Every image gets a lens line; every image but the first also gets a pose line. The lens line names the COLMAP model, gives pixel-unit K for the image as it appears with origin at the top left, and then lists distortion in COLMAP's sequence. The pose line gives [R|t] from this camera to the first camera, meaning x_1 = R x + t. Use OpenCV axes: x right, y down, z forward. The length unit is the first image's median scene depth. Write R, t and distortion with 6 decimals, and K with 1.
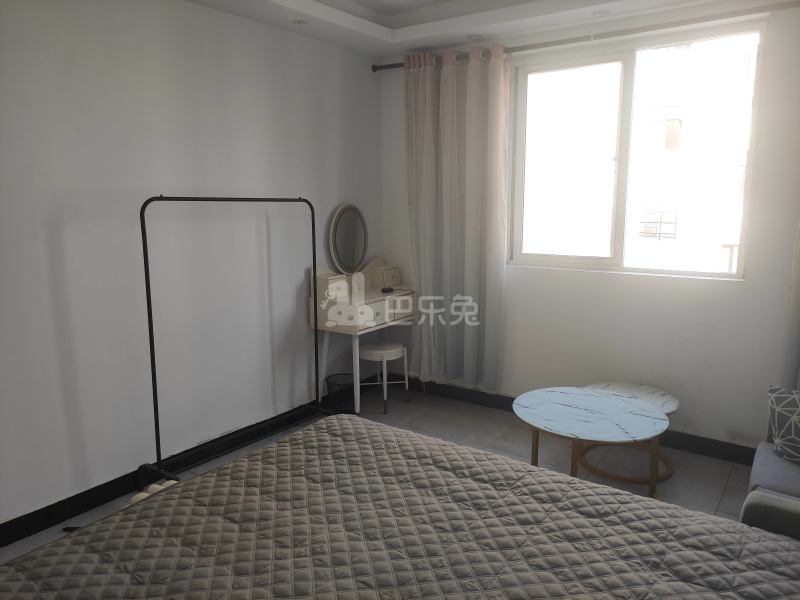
lens RADIAL K [[596.1, 0, 400.8], [0, 596.1, 298.0], [0, 0, 1]] dist [0.003739, 0.001936]
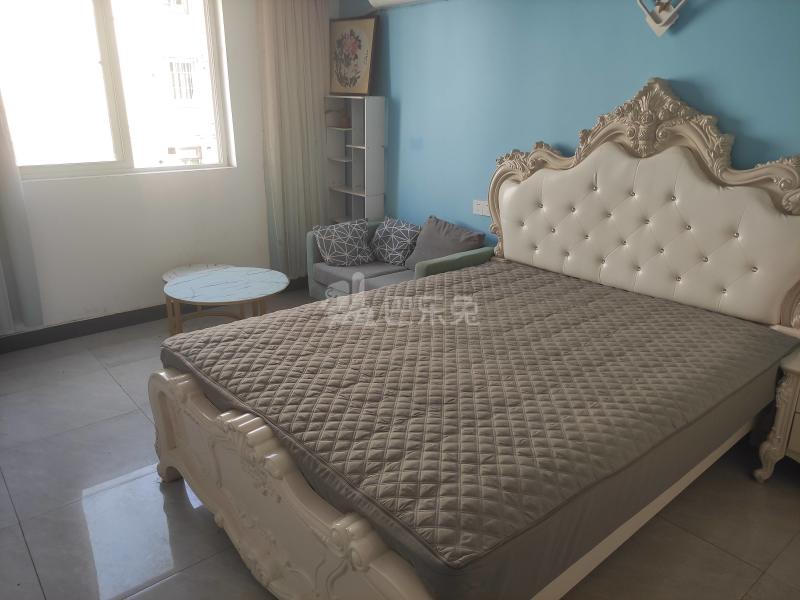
lens RADIAL K [[607.8, 0, 405.1], [0, 607.8, 301.3], [0, 0, 1]] dist [-0.003632, -0.001172]
pose [[0.250040, -0.307948, 0.917959, -0.841508], [0.163740, 0.947867, 0.273381, -0.063139], [-0.954290, 0.081950, 0.287428, 0.340923]]
